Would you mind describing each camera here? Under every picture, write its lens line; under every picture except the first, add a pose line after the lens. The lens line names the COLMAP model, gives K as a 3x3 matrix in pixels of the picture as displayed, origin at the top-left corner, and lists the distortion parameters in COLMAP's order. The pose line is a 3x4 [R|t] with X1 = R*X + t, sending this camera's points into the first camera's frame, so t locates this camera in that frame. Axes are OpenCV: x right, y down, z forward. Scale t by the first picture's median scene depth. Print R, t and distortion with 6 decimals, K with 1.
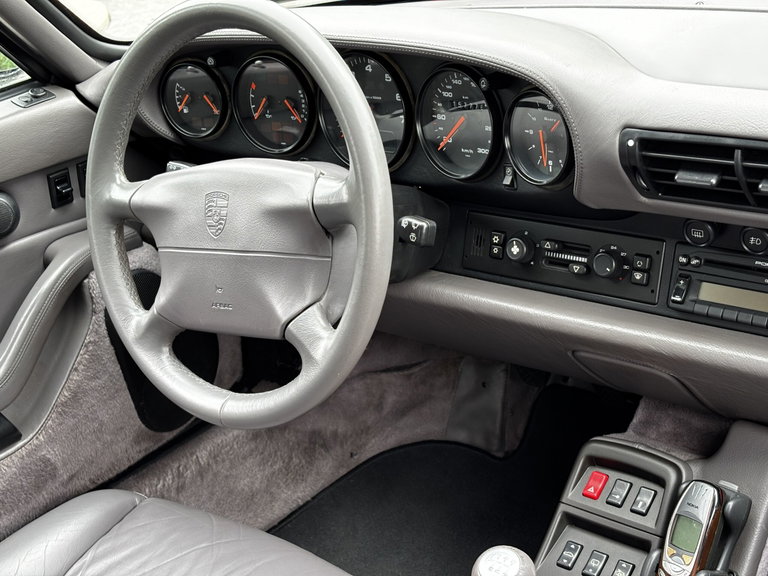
lens RADIAL K [[1158.1, 0, 381.9], [0, 1158.1, 293.5], [0, 0, 1]] dist [0.086756, 0.000000]
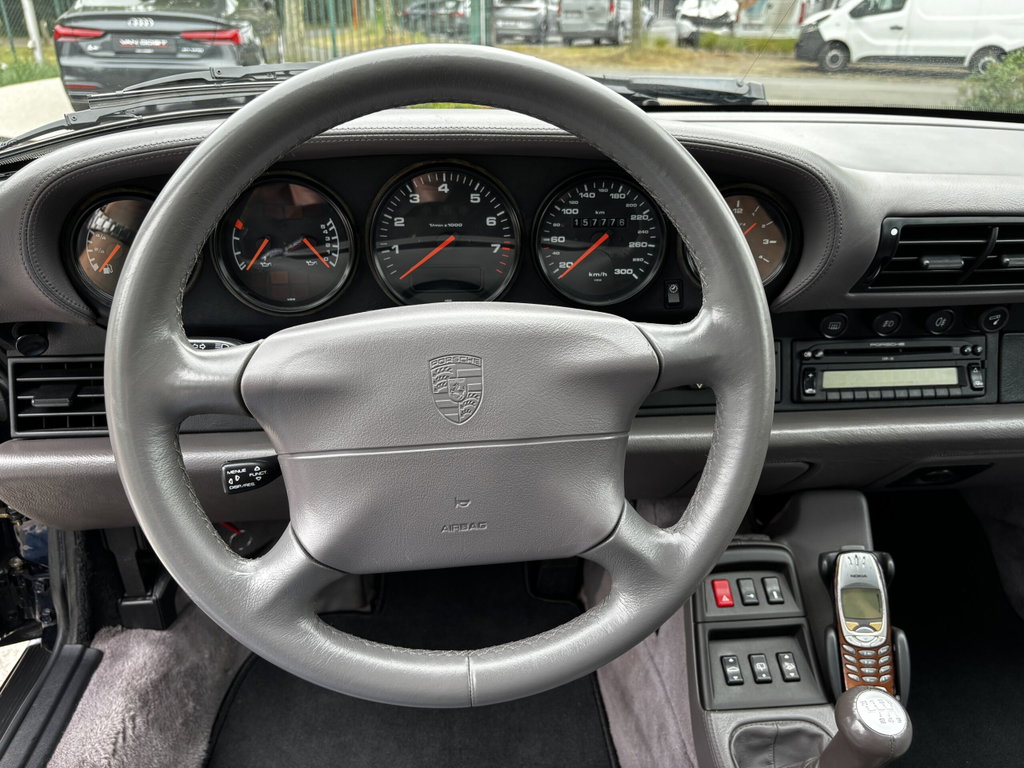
lens RADIAL K [[794.6, 0, 509.8], [0, 794.6, 388.0], [0, 0, 1]] dist [0.022278, -0.015111]
pose [[0.682292, -0.169784, 0.711092, -0.414115], [0.201555, 0.978649, 0.040276, -0.076655], [-0.702747, 0.115844, 0.701945, 0.635426]]
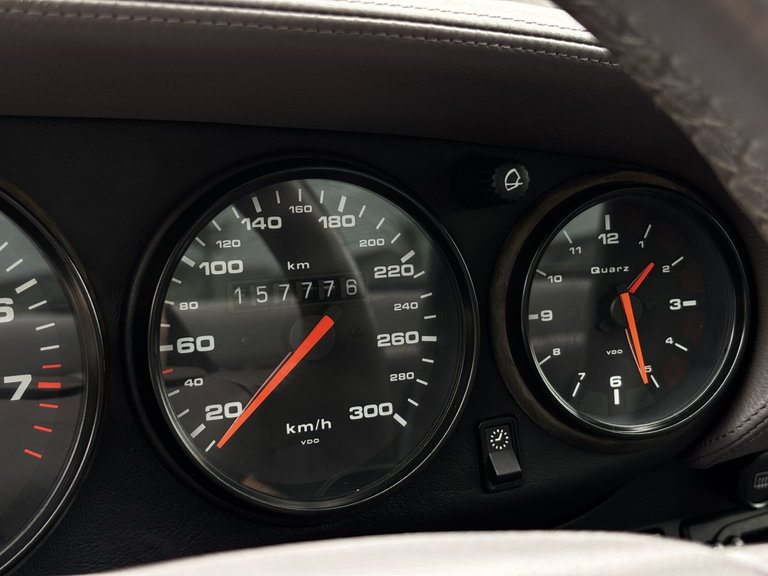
lens RADIAL K [[1158.1, 0, 383.3], [0, 1158.1, 285.5], [0, 0, 1]] dist [0.086756, 0.000000]
pose [[0.325735, -0.004320, 0.945451, -0.230245], [0.345632, 0.931318, -0.114825, -0.115344], [-0.880020, 0.364181, 0.304856, 0.867332]]
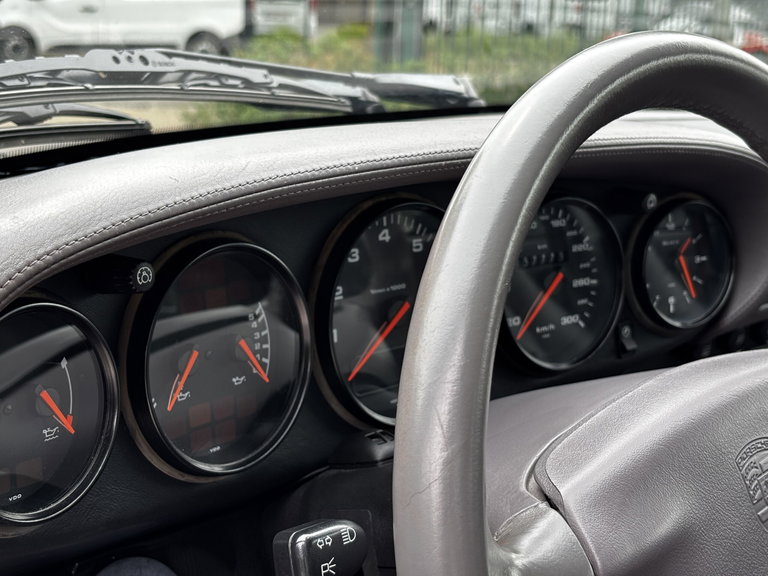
lens RADIAL K [[1158.1, 0, 383.9], [0, 1158.1, 294.1], [0, 0, 1]] dist [0.086756, 0.000000]
pose [[0.079424, -0.093738, 0.992424, -0.570970], [0.368407, 0.927844, 0.058154, -0.211464], [-0.926266, 0.360997, 0.108227, 1.007279]]
